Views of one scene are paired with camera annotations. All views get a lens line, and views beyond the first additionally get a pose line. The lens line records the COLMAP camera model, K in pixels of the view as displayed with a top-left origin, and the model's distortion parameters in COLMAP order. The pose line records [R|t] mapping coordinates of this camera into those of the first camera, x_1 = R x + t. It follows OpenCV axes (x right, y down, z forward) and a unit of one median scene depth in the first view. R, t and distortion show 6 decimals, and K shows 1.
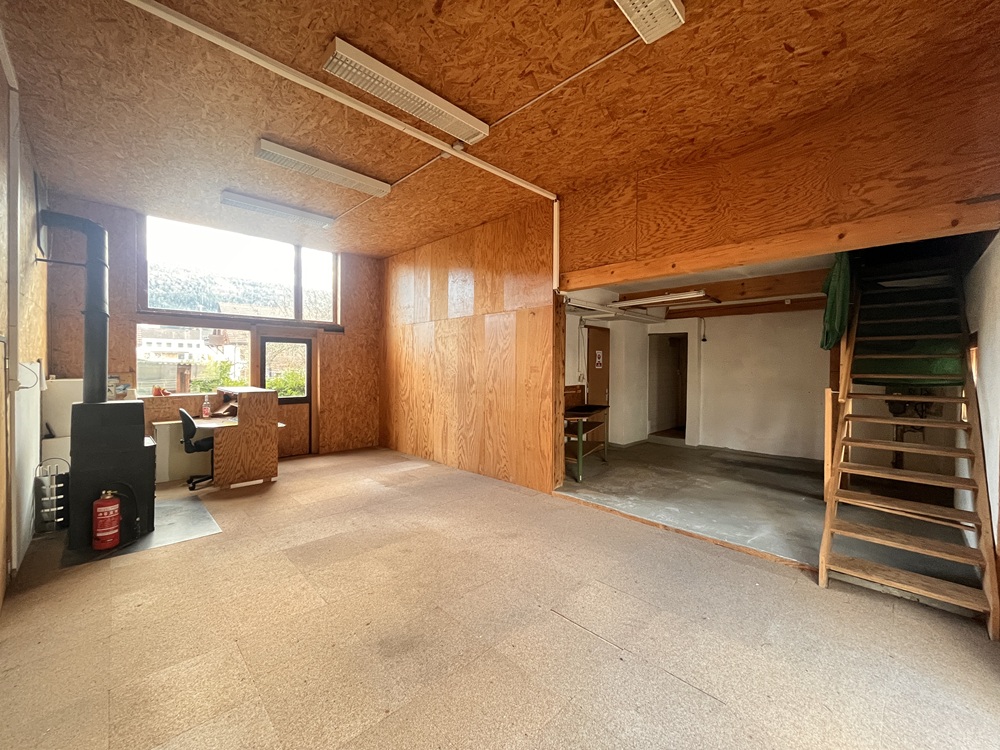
lens RADIAL K [[398.3, 0, 500.2], [0, 398.3, 368.9], [0, 0, 1]] dist [-0.002365, -0.000111]
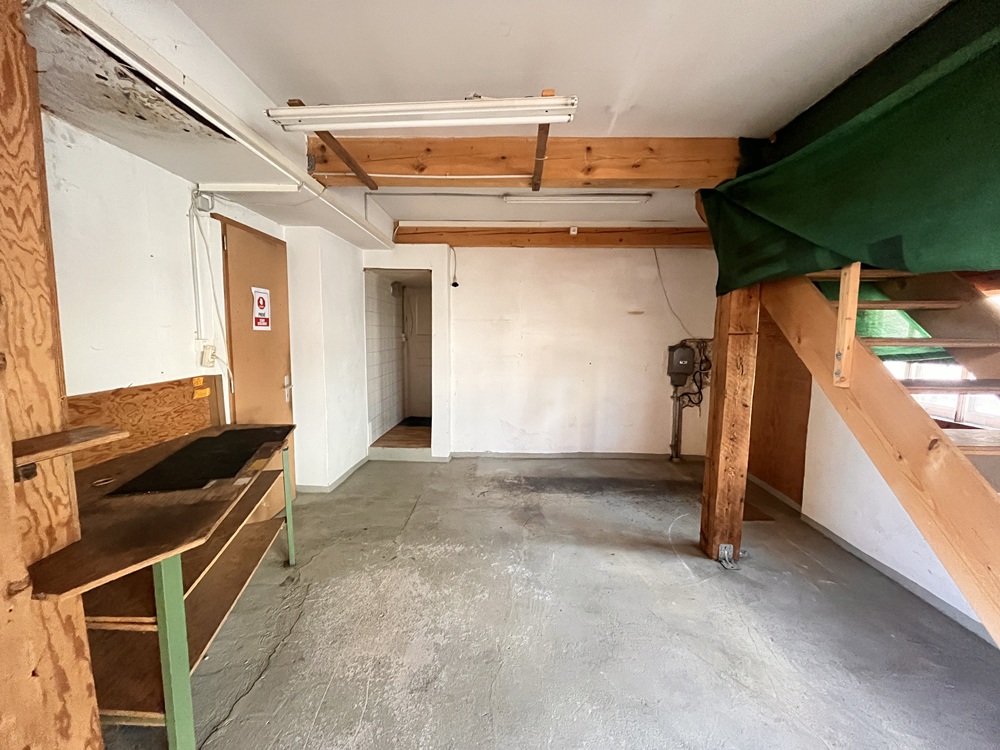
lens RADIAL K [[398.3, 0, 498.2], [0, 398.3, 371.2], [0, 0, 1]] dist [-0.002365, -0.000111]
pose [[0.729732, -0.066706, 0.680471, 0.141472], [0.003509, 0.995582, 0.093832, 0.003019], [-0.683724, -0.066085, 0.726742, 0.524719]]
